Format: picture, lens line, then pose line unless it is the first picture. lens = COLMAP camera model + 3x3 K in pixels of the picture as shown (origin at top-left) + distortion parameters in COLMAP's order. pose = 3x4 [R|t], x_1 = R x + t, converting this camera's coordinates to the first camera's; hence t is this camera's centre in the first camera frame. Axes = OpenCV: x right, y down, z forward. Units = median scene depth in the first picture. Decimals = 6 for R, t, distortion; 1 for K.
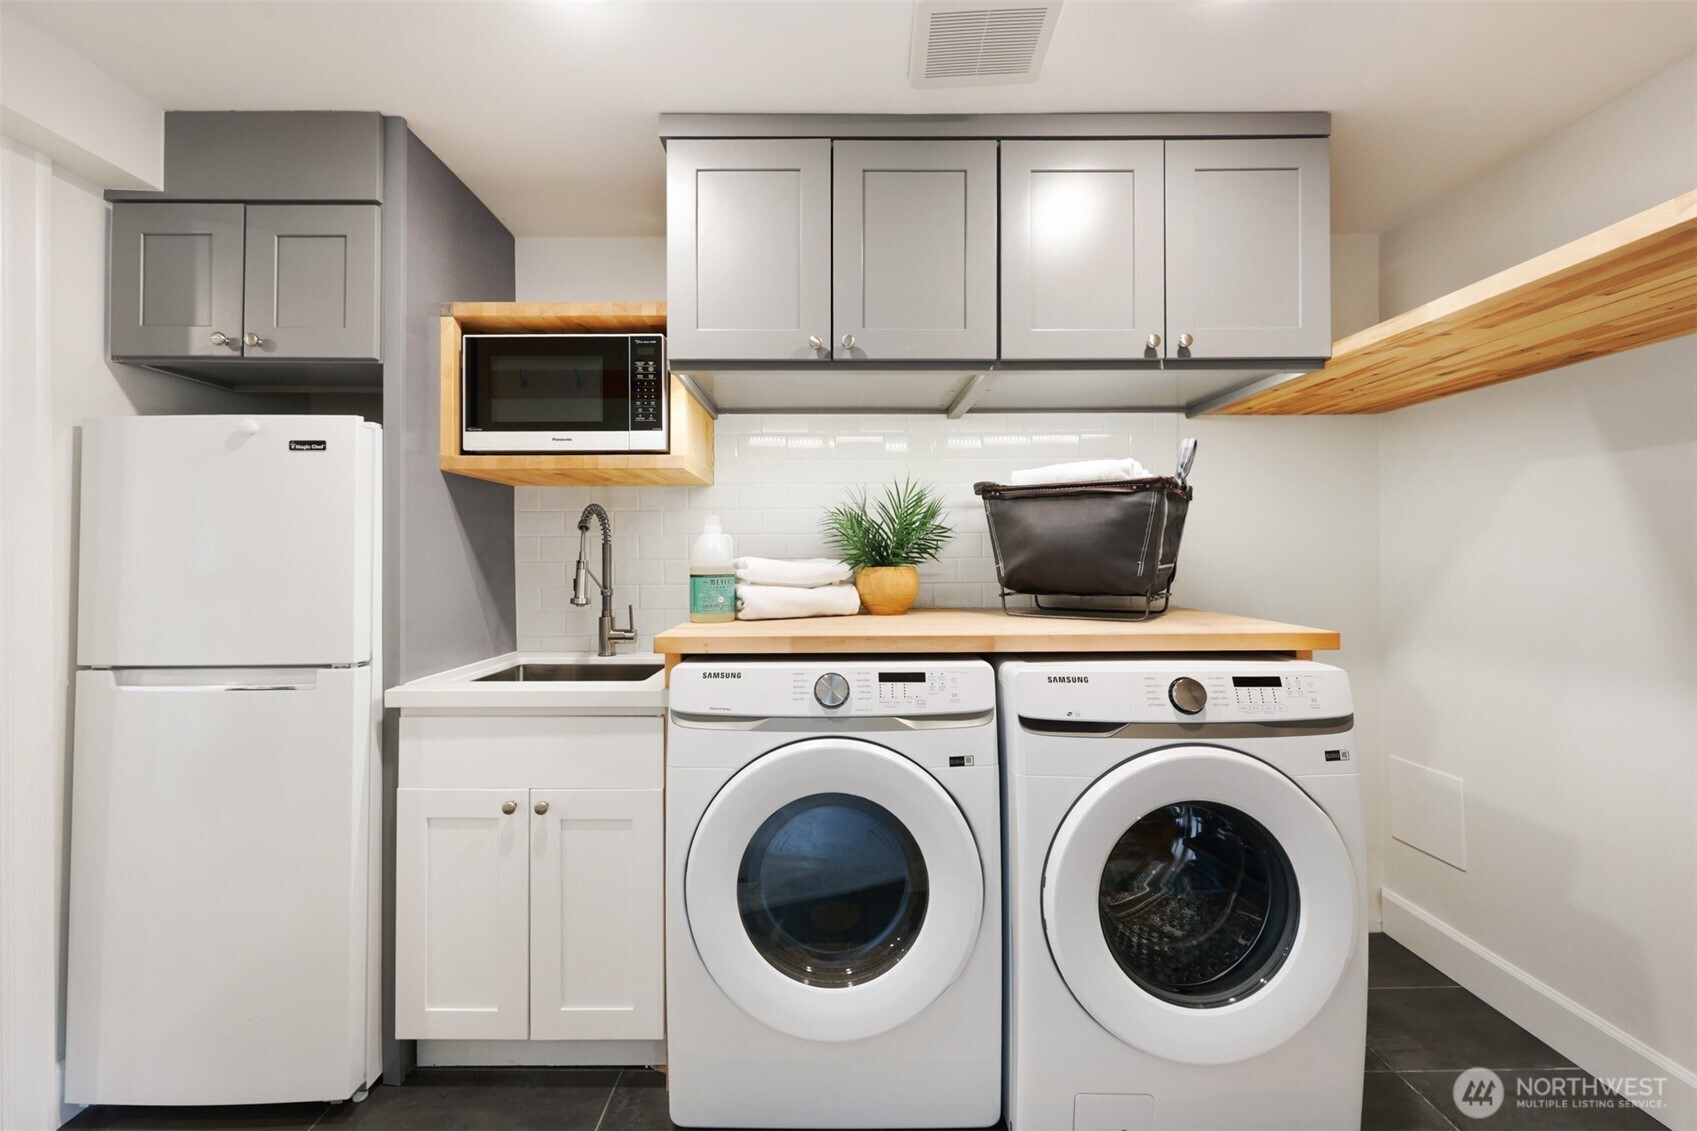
lens RADIAL K [[680.0, 0, 839.8], [0, 680.0, 556.0], [0, 0, 1]] dist [0.000336, -0.000007]
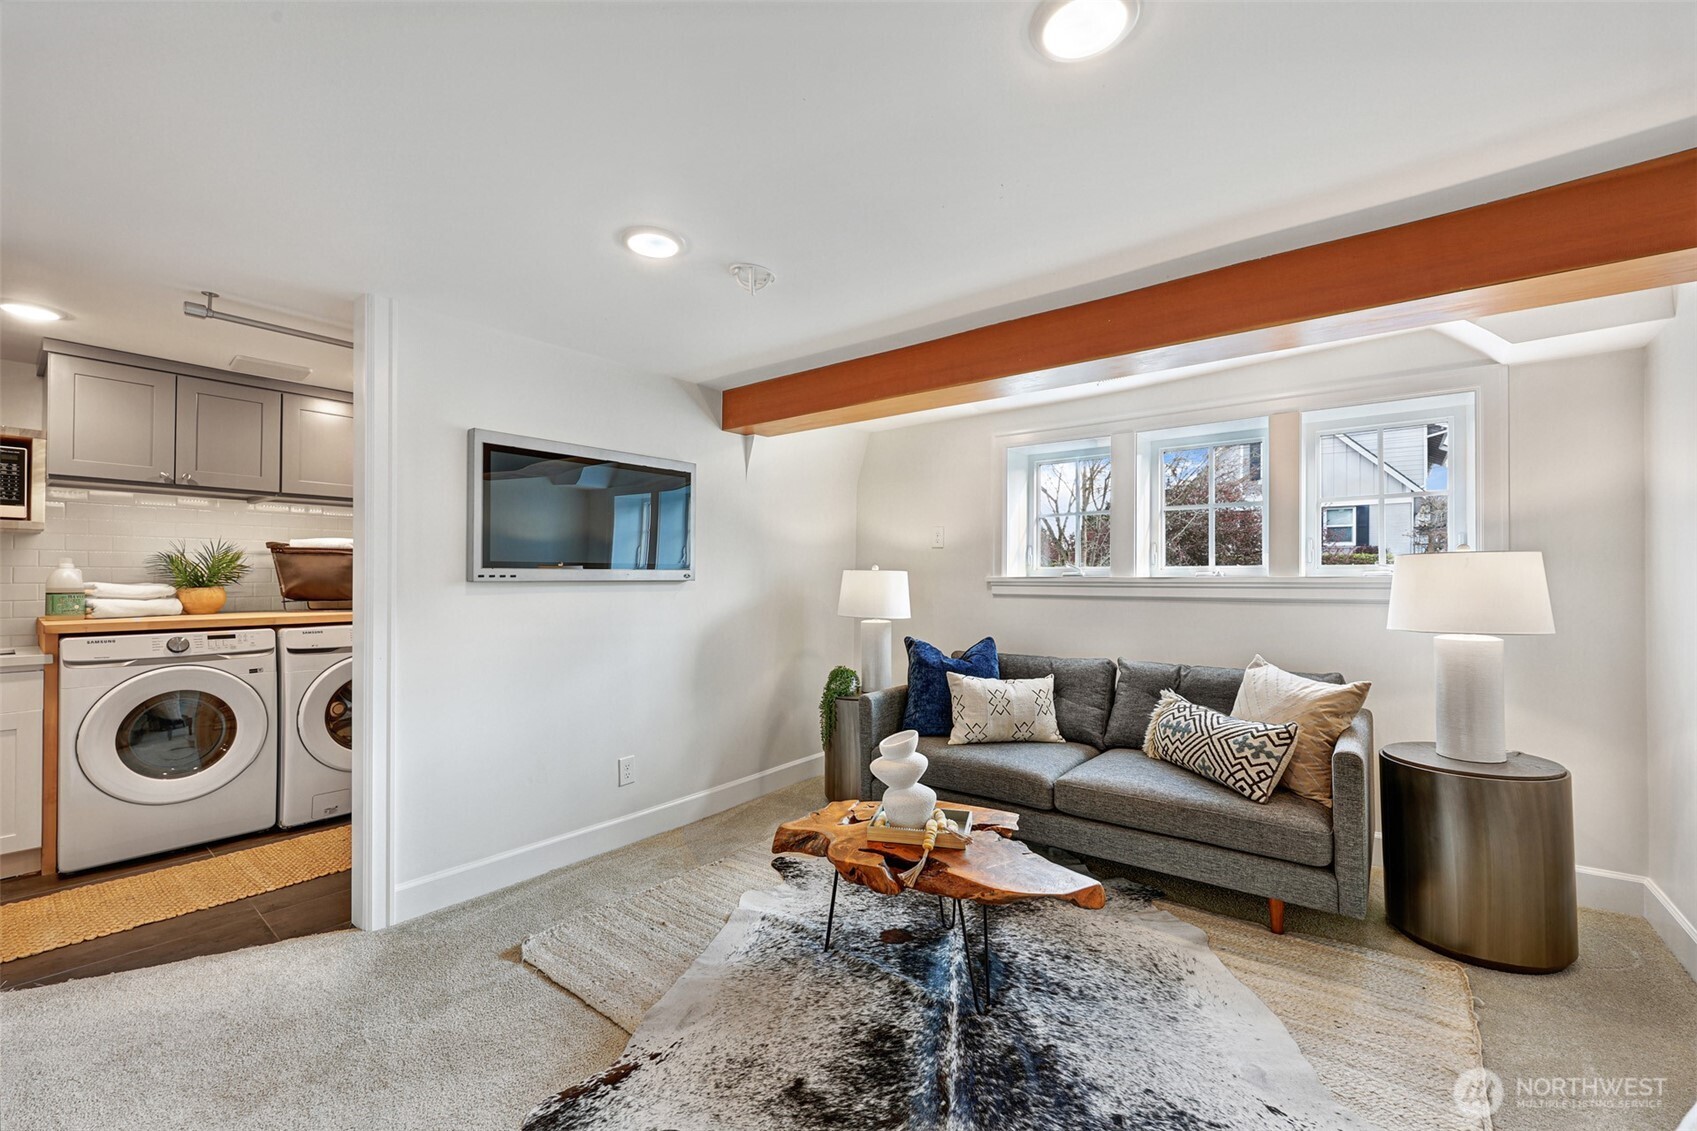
lens RADIAL K [[680.0, 0, 844.2], [0, 680.0, 574.0], [0, 0, 1]] dist [0.000336, -0.000007]
pose [[0.627154, 0.009903, 0.778833, -0.295875], [-0.004918, 0.999950, -0.008755, -0.014558], [-0.778880, 0.001660, 0.627171, -1.596132]]
